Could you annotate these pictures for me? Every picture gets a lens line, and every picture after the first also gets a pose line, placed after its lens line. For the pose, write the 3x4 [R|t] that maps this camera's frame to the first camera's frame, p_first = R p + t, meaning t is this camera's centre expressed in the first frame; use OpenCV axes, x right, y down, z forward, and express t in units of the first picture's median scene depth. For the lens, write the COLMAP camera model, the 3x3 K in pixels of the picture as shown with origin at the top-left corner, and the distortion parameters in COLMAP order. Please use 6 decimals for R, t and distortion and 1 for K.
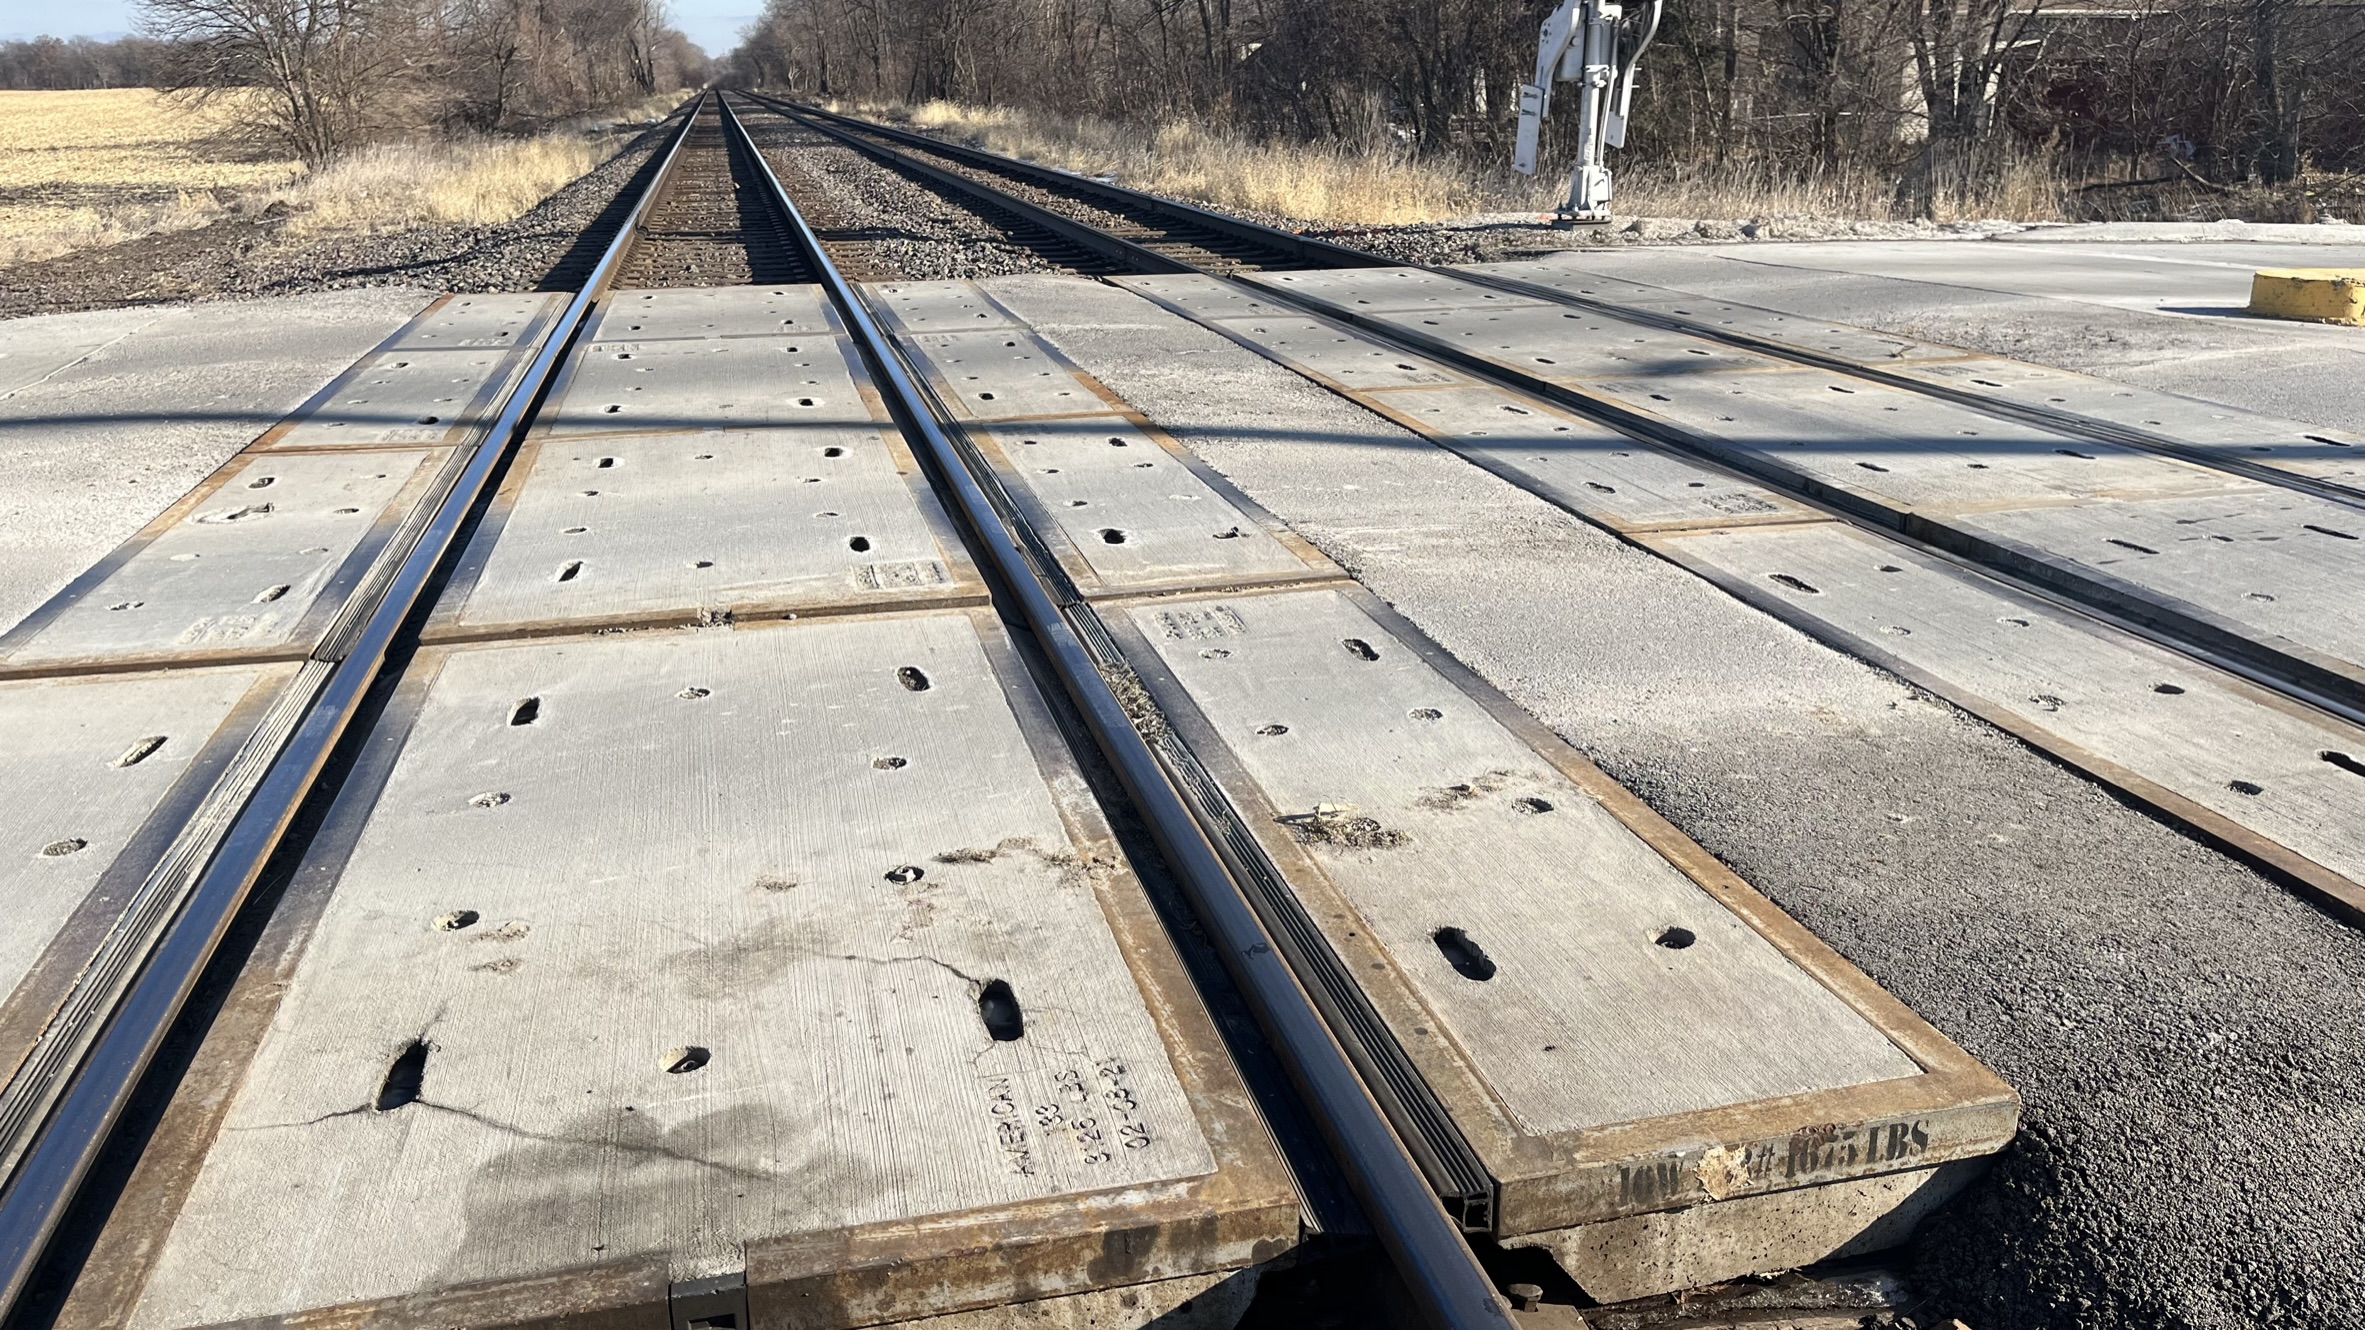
lens RADIAL K [[1771.9, 0, 1179.2], [0, 1771.9, 673.4], [0, 0, 1]] dist [0.001965, -0.001574]
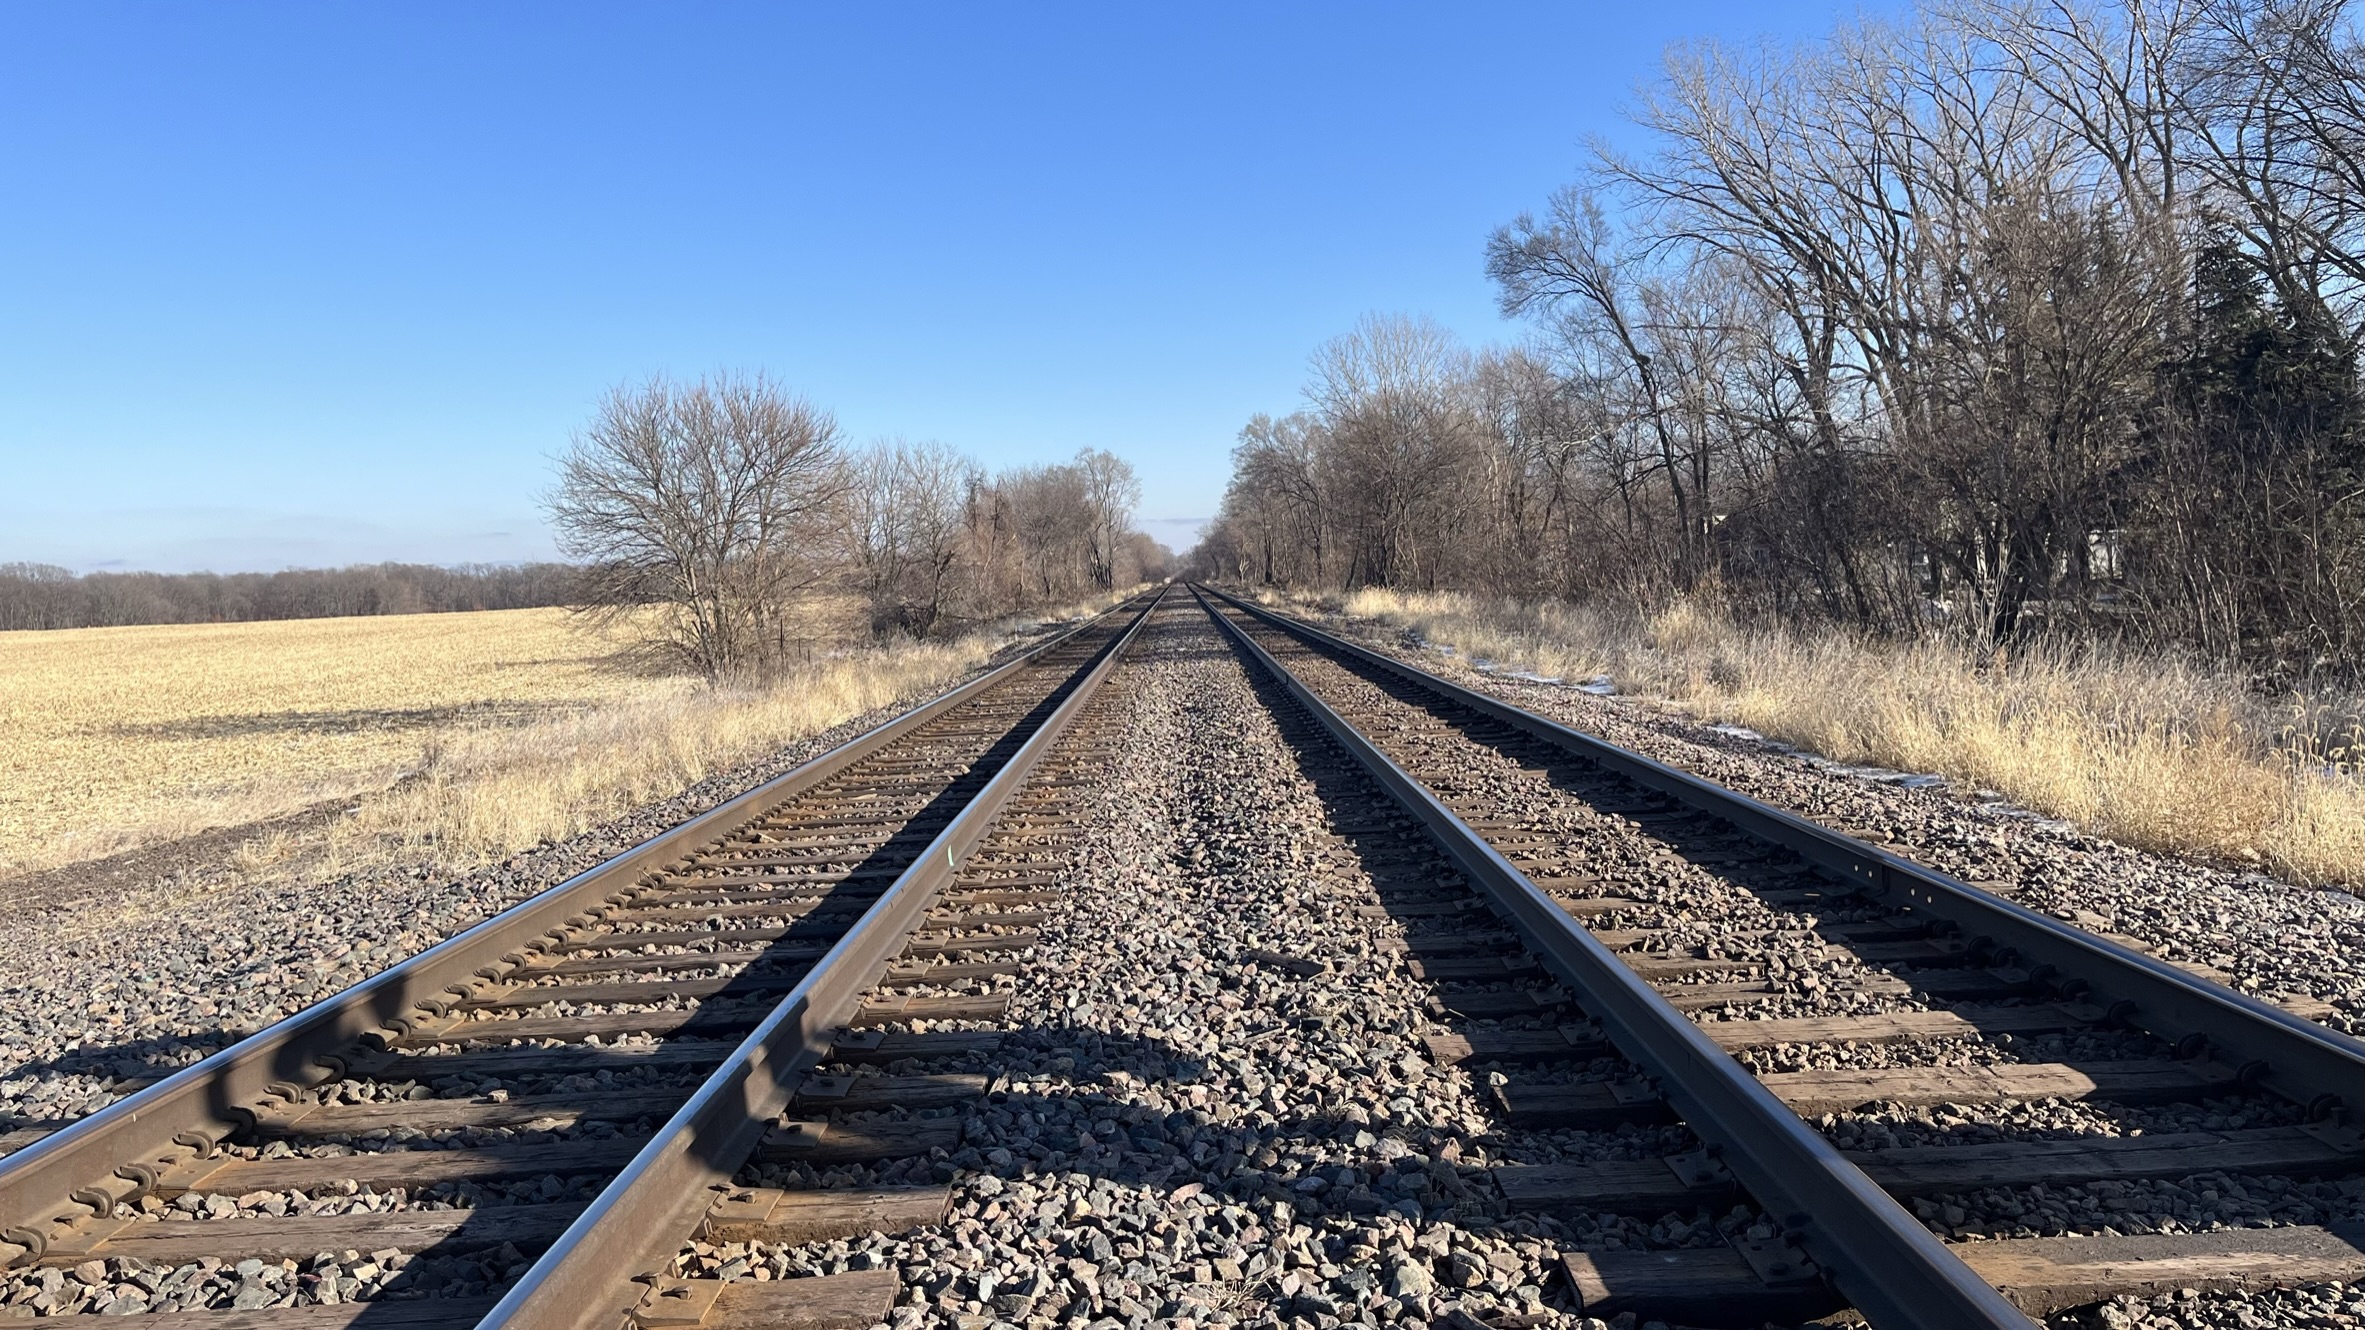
lens RADIAL K [[1771.9, 0, 1177.3], [0, 1771.9, 656.2], [0, 0, 1]] dist [0.001965, -0.001574]
pose [[0.969499, -0.028723, -0.243405, -0.011783], [-0.037744, 0.963766, -0.264067, -0.038085], [0.242171, 0.265199, 0.933286, 0.113905]]
